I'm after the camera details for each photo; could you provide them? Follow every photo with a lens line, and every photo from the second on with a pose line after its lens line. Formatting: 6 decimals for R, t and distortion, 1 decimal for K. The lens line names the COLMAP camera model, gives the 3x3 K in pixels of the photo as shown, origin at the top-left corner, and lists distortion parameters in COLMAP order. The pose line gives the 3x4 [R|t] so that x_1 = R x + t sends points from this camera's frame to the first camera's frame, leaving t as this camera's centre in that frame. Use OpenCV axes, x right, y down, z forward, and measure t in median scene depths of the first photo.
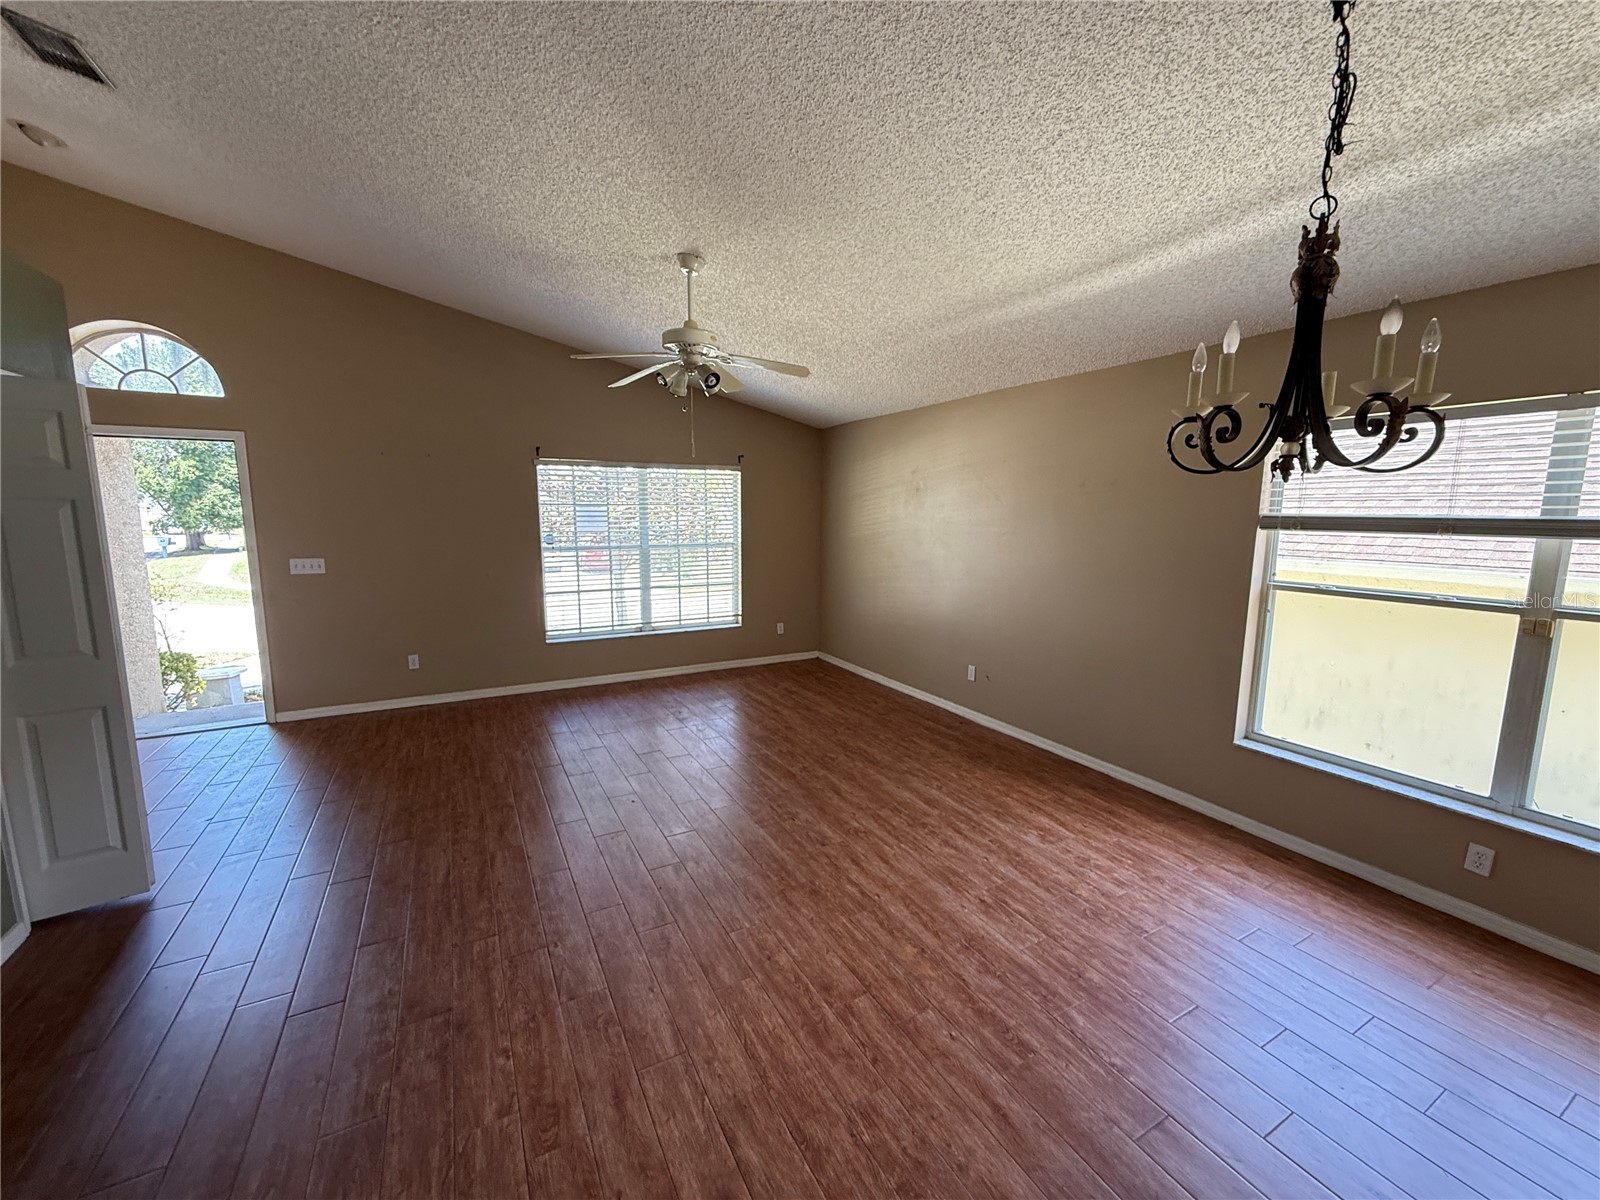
lens RADIAL K [[638.9, 0, 800.0], [0, 638.9, 600.0], [0, 0, 1]] dist [0.001646, 0.000141]
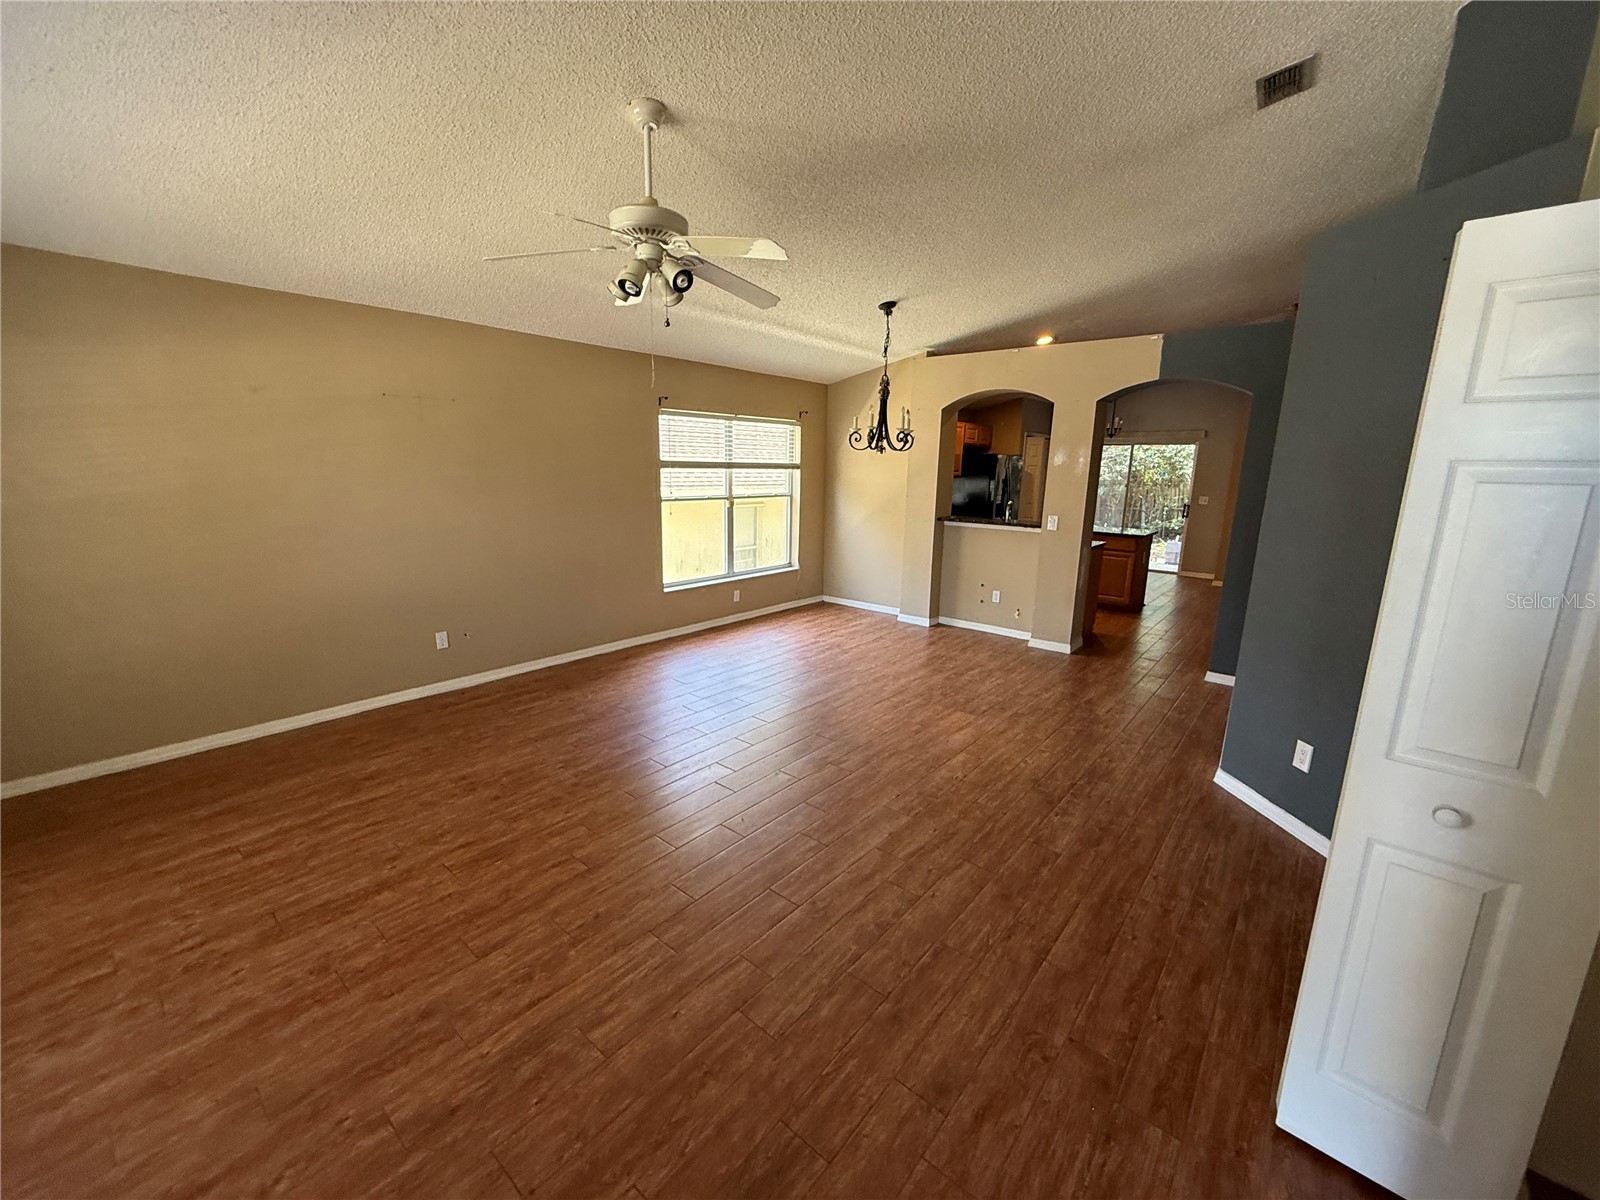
lens RADIAL K [[638.9, 0, 800.0], [0, 638.9, 600.0], [0, 0, 1]] dist [0.001646, 0.000141]
pose [[-0.364597, -0.207538, 0.907743, -1.224490], [0.109748, 0.958474, 0.263217, -0.204400], [-0.924675, 0.195591, -0.326680, 1.437243]]
